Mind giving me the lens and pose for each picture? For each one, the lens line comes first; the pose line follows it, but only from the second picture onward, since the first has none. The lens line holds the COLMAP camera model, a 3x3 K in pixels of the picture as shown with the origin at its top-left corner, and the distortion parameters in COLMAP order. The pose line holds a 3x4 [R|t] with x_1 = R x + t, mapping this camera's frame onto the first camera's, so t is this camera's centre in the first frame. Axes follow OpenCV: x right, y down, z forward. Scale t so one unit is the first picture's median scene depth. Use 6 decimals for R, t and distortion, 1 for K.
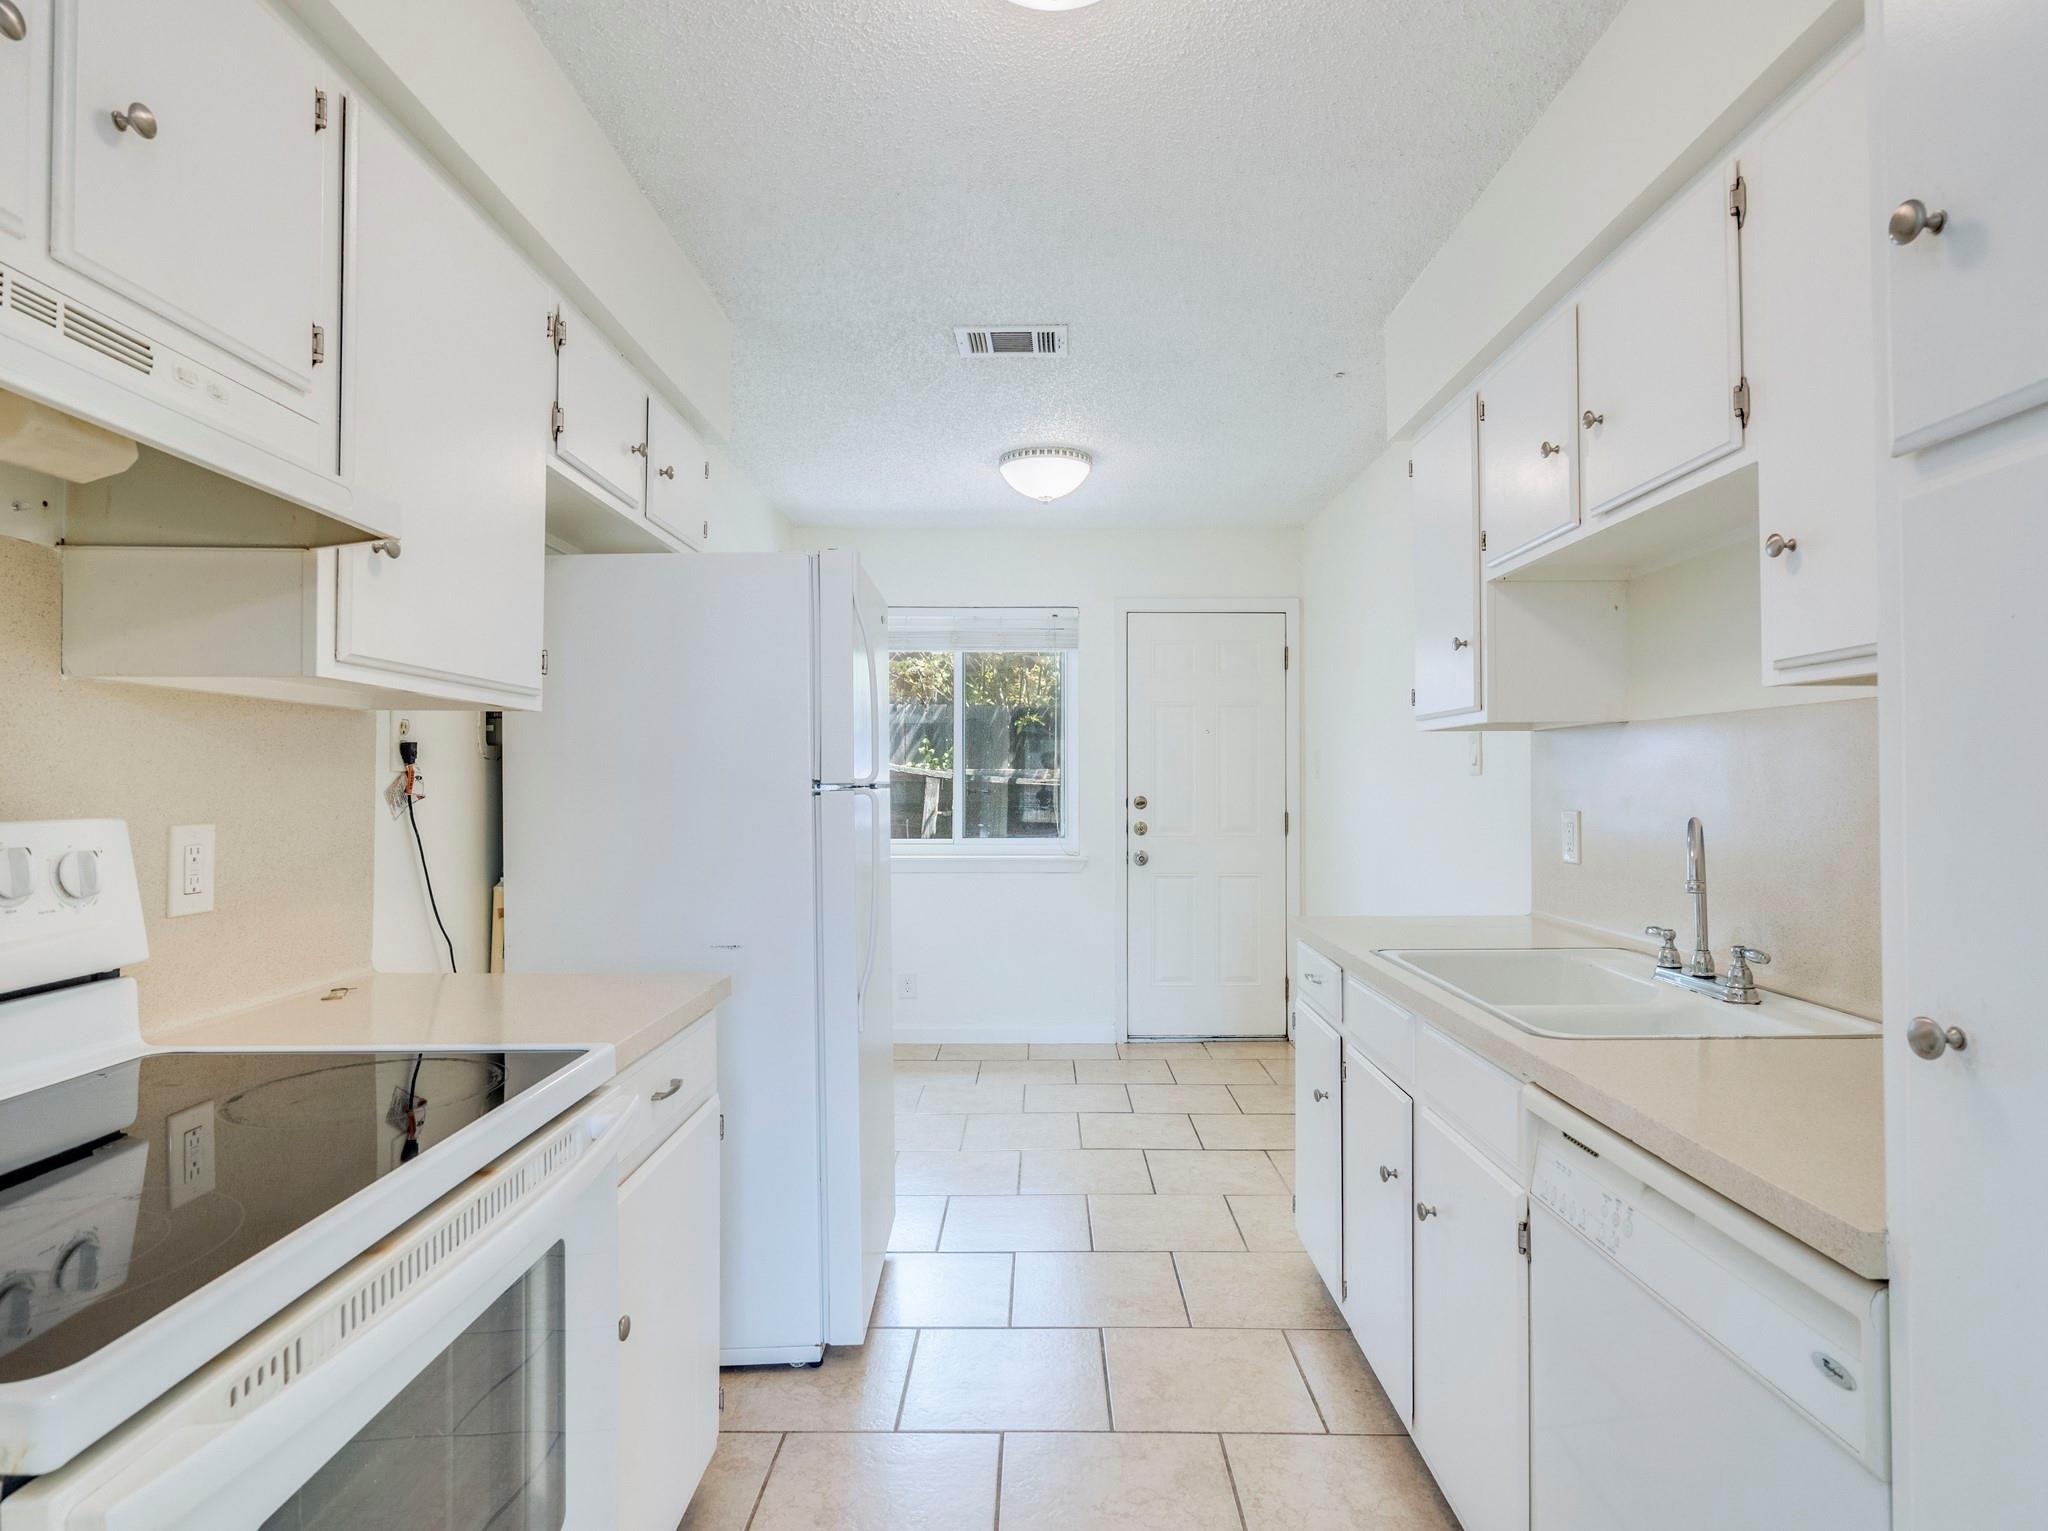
lens RADIAL K [[1064.8, 0, 1017.9], [0, 1064.8, 765.7], [0, 0, 1]] dist [-0.005193, -0.000994]
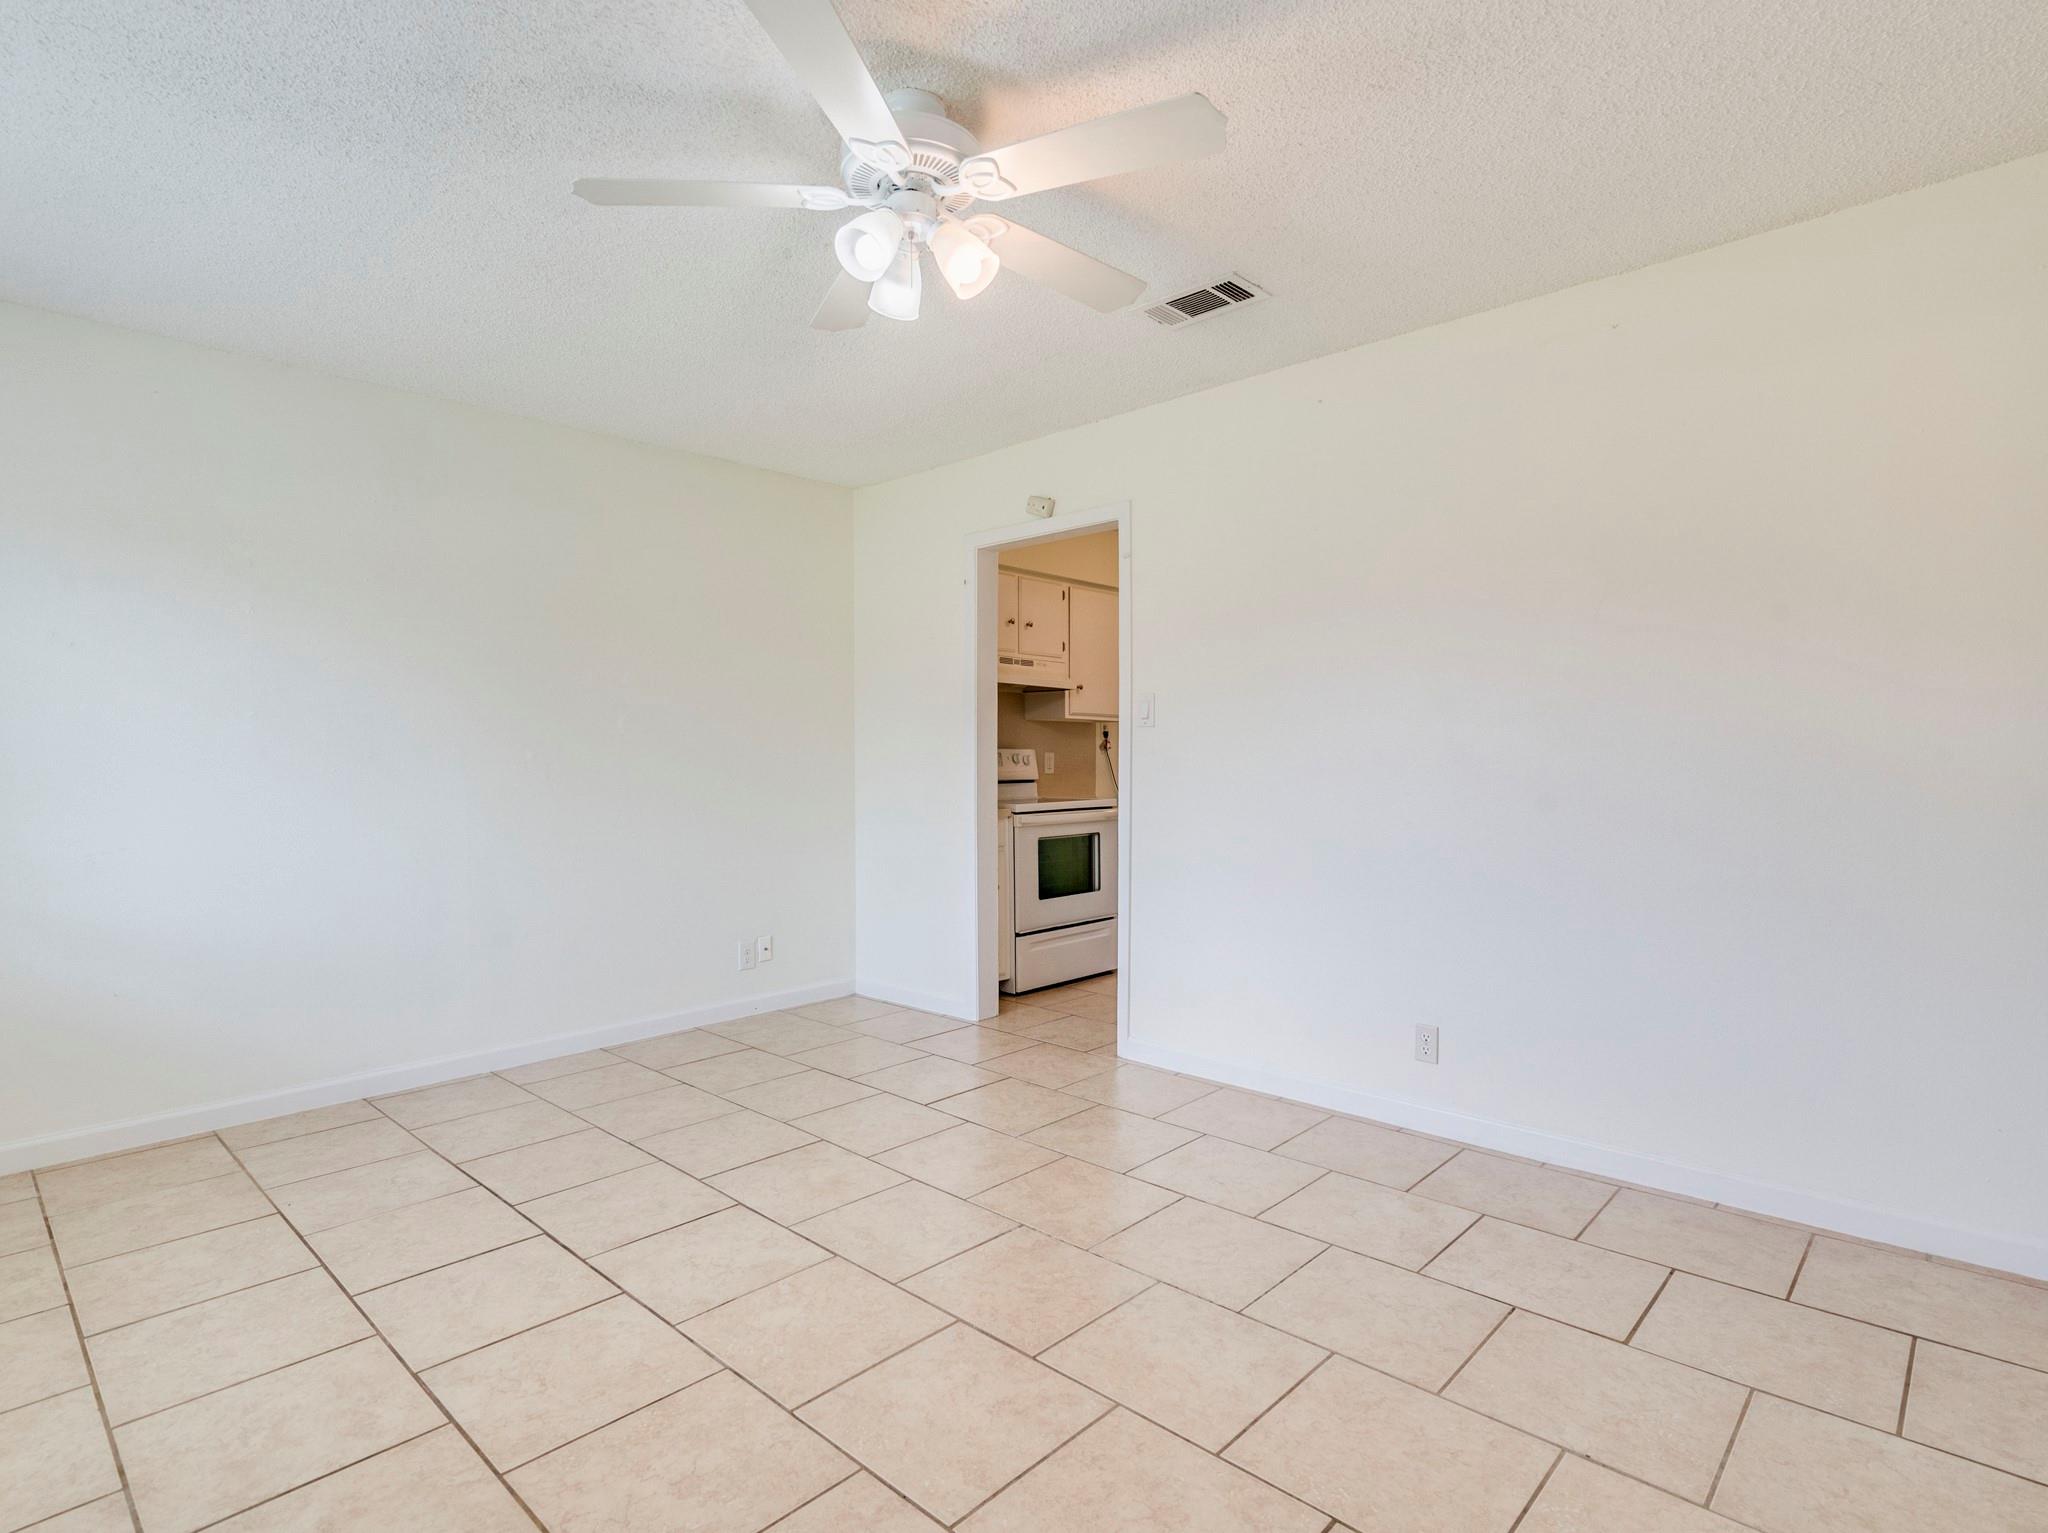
lens RADIAL K [[1064.8, 0, 1026.6], [0, 1064.8, 761.3], [0, 0, 1]] dist [-0.005193, -0.000994]
pose [[0.709140, 0.003037, -0.705061, 2.226482], [0.011055, 0.999820, 0.015426, 0.024218], [0.704981, -0.018734, 0.708978, -2.150465]]
